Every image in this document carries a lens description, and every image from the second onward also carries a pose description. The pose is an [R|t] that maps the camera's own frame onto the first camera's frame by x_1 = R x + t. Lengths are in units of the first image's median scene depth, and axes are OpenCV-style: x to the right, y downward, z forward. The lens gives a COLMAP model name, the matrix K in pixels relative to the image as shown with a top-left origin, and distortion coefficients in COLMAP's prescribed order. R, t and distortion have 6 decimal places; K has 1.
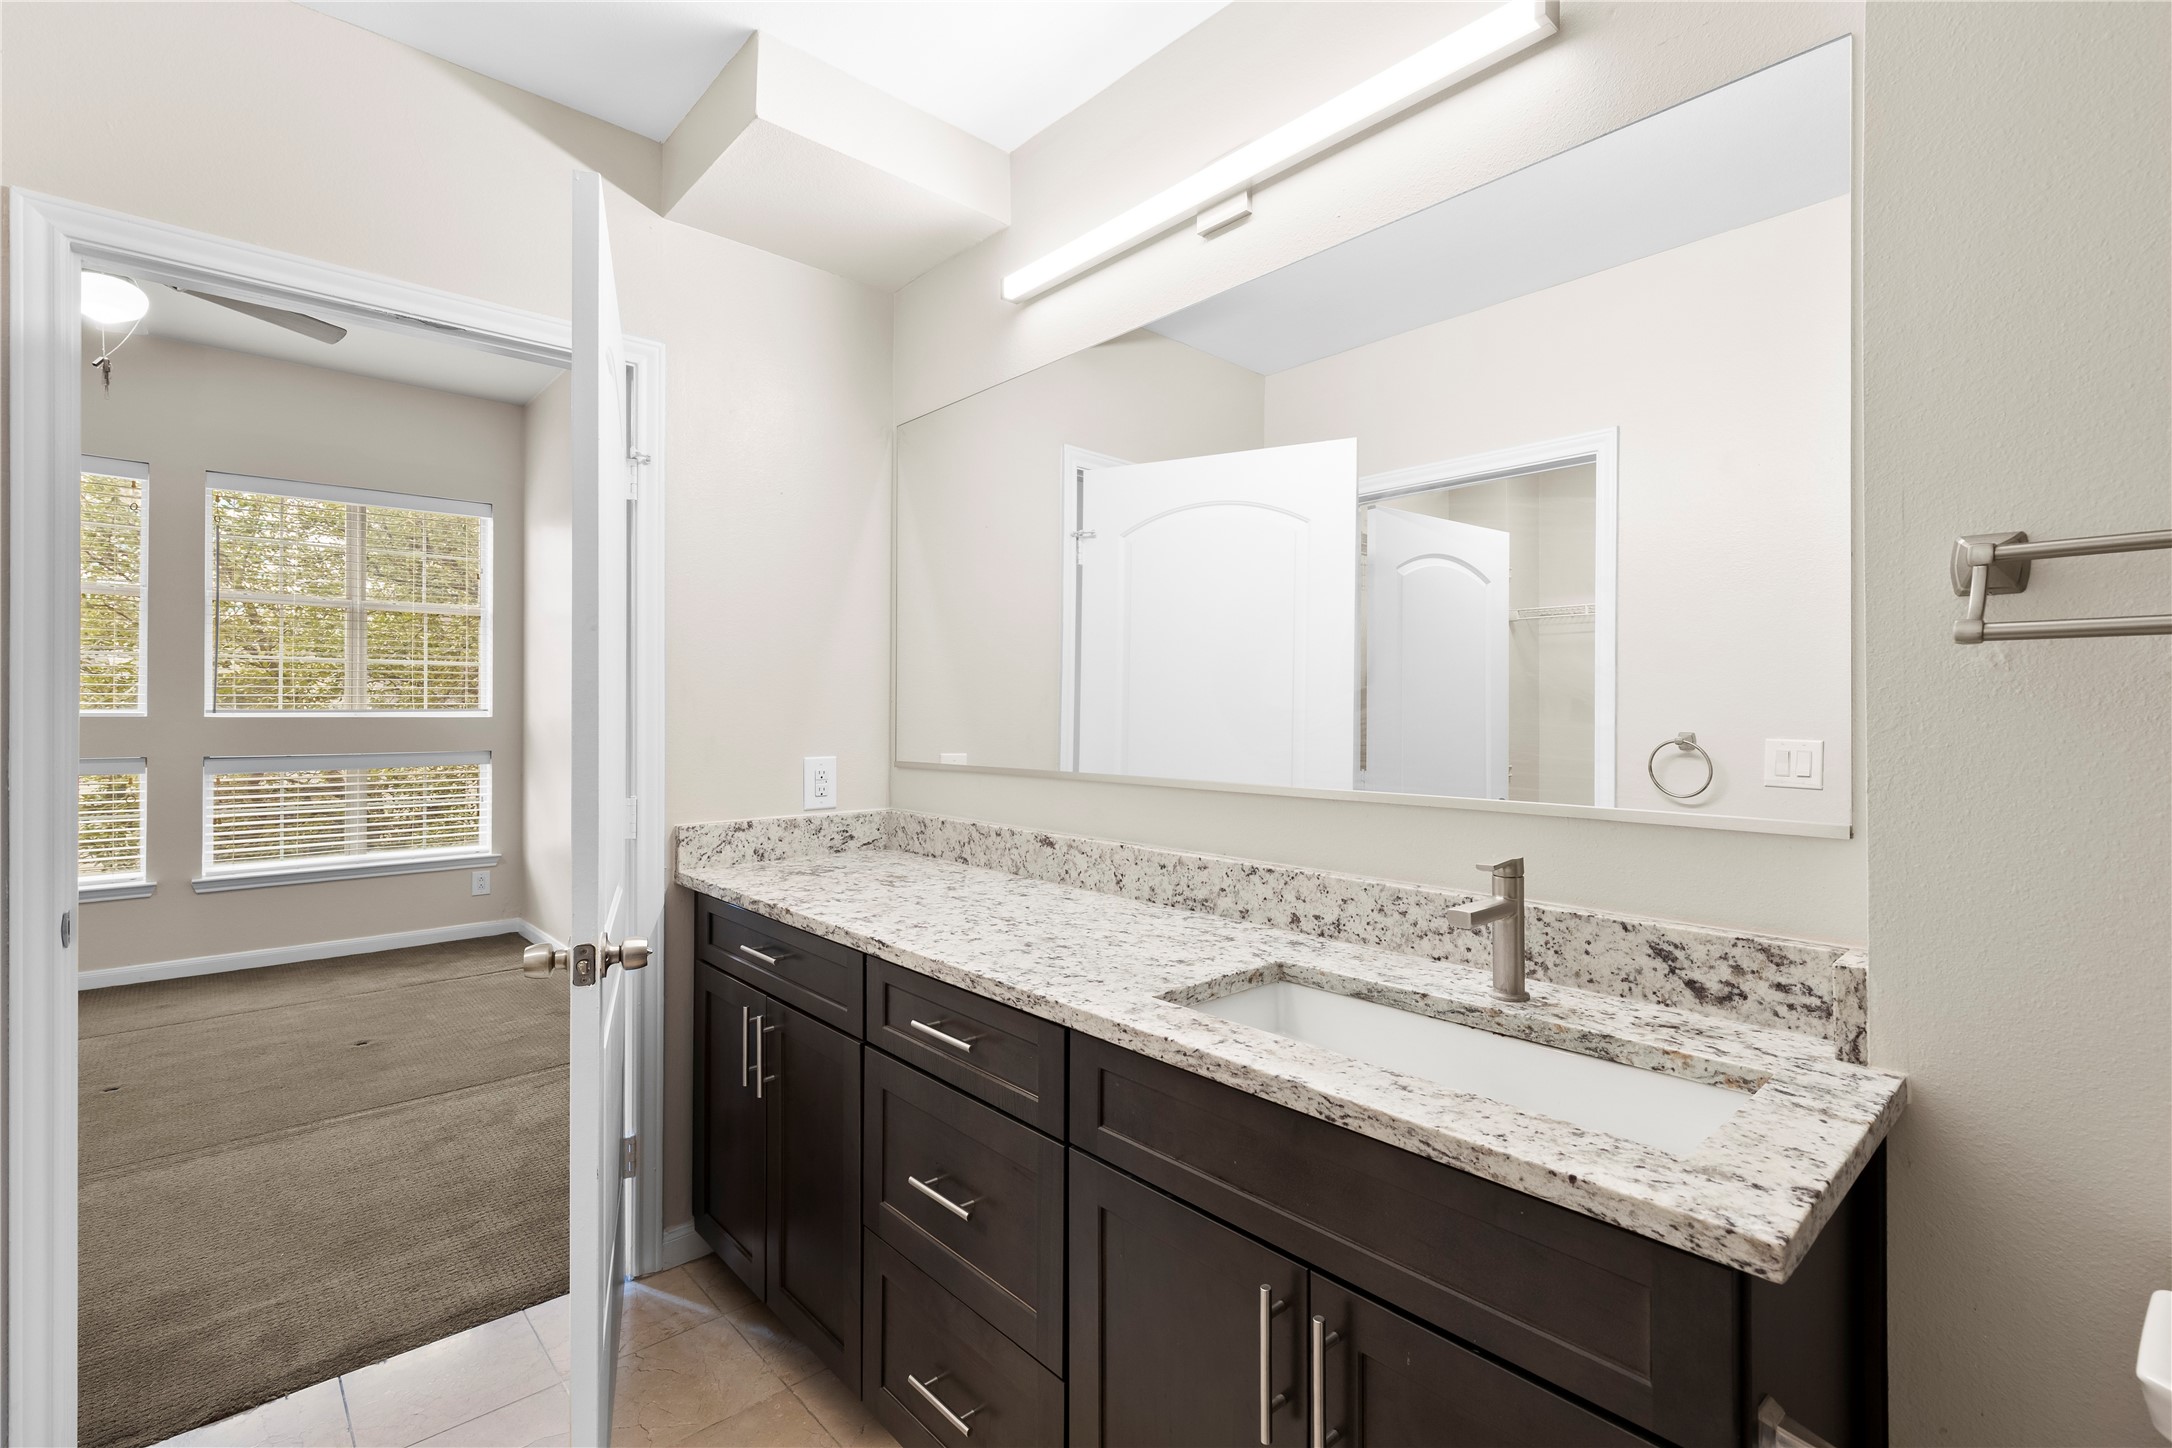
lens RADIAL K [[990.5, 0, 1101.7], [0, 990.5, 710.1], [0, 0, 1]] dist [0.015719, -0.003374]
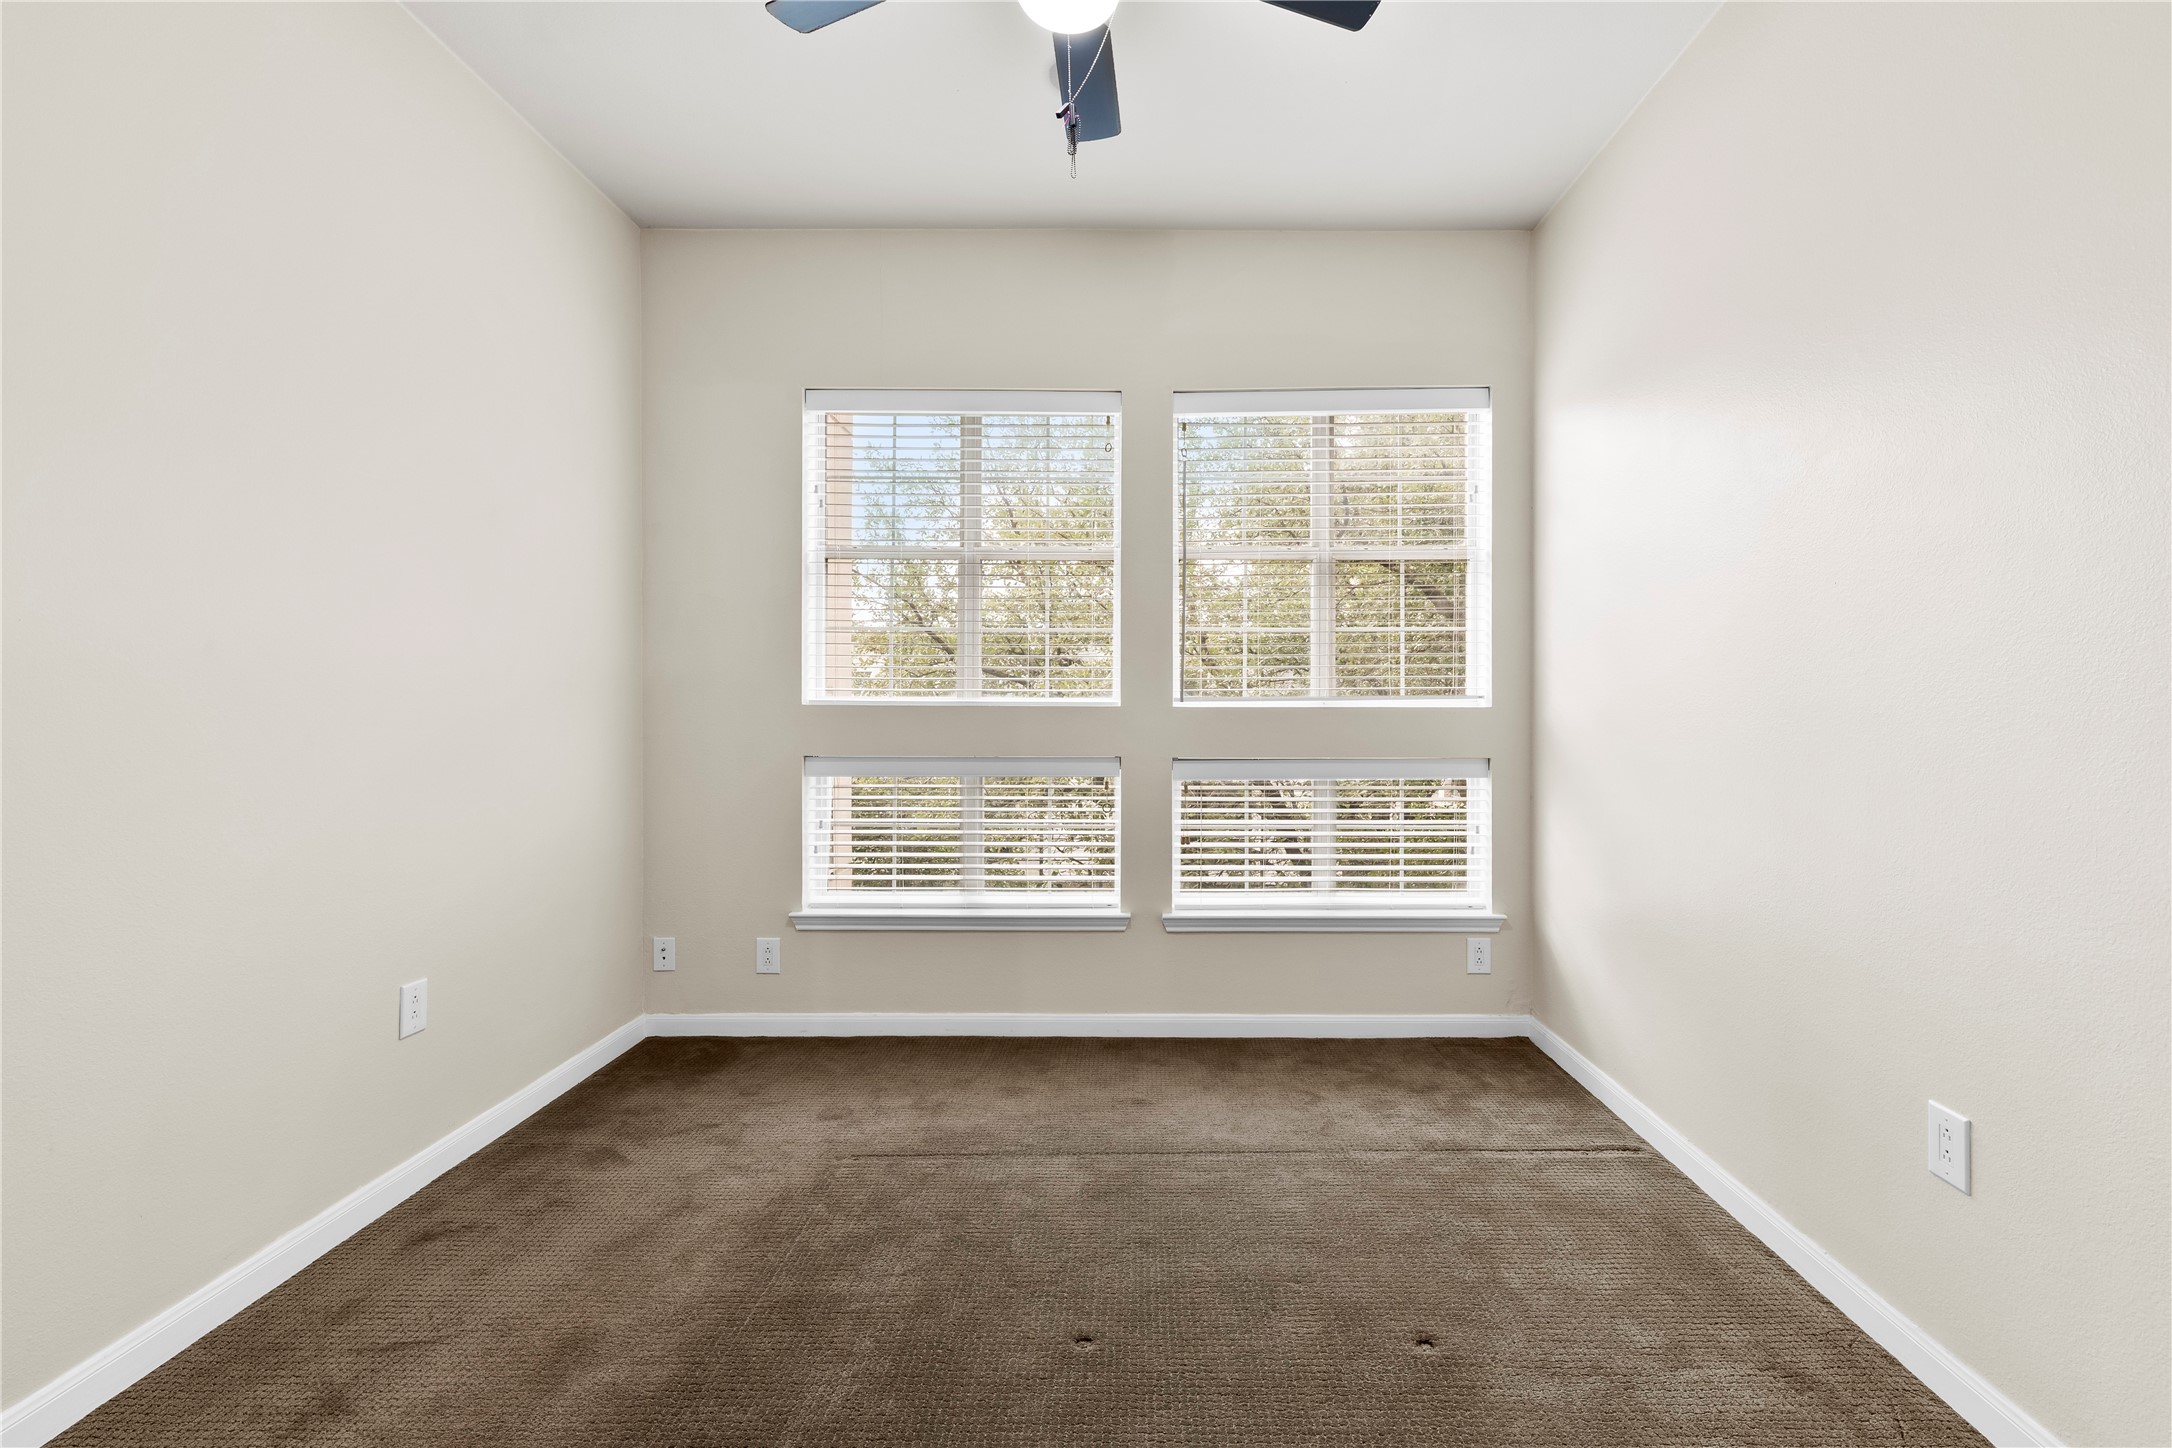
lens RADIAL K [[990.5, 0, 1161.1], [0, 990.5, 708.6], [0, 0, 1]] dist [0.015719, -0.003374]
pose [[0.735010, -0.002298, -0.678053, -0.345665], [0.005249, 0.999984, 0.002301, 0.005539], [0.678036, -0.005250, 0.735010, 0.388569]]
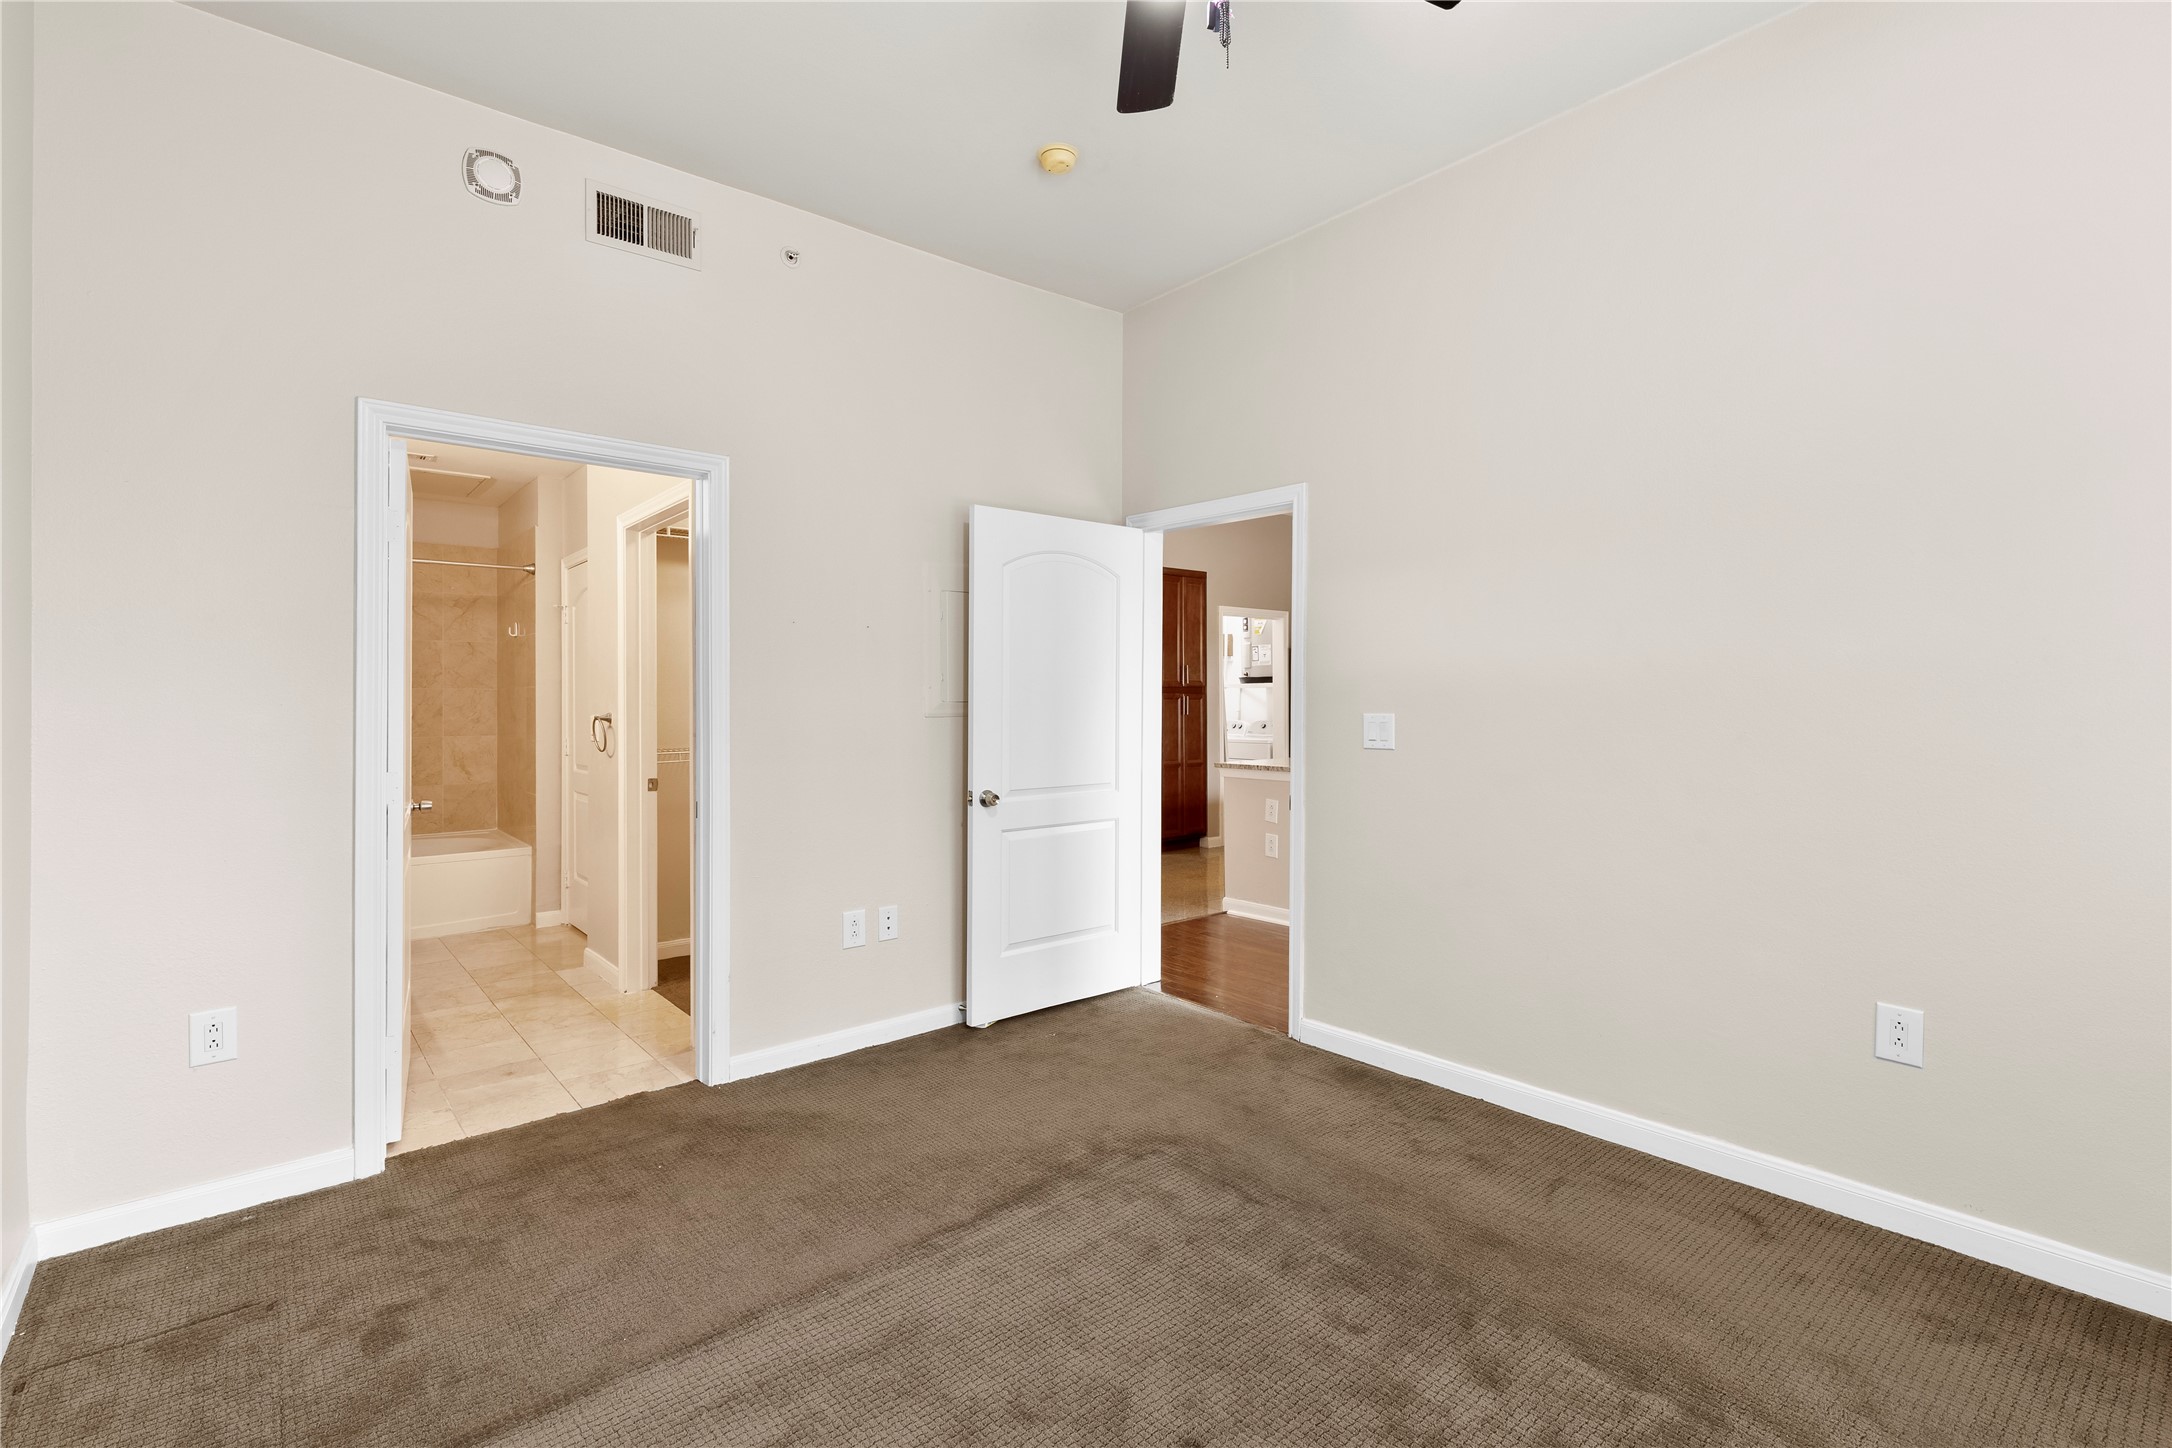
lens RADIAL K [[990.5, 0, 1101.5], [0, 990.5, 708.1], [0, 0, 1]] dist [0.015719, -0.003374]
pose [[-0.999509, 0.001143, 0.031310, -0.597107], [0.001302, 0.999986, 0.005064, 0.002145], [-0.031303, 0.005103, -0.999497, 0.945332]]
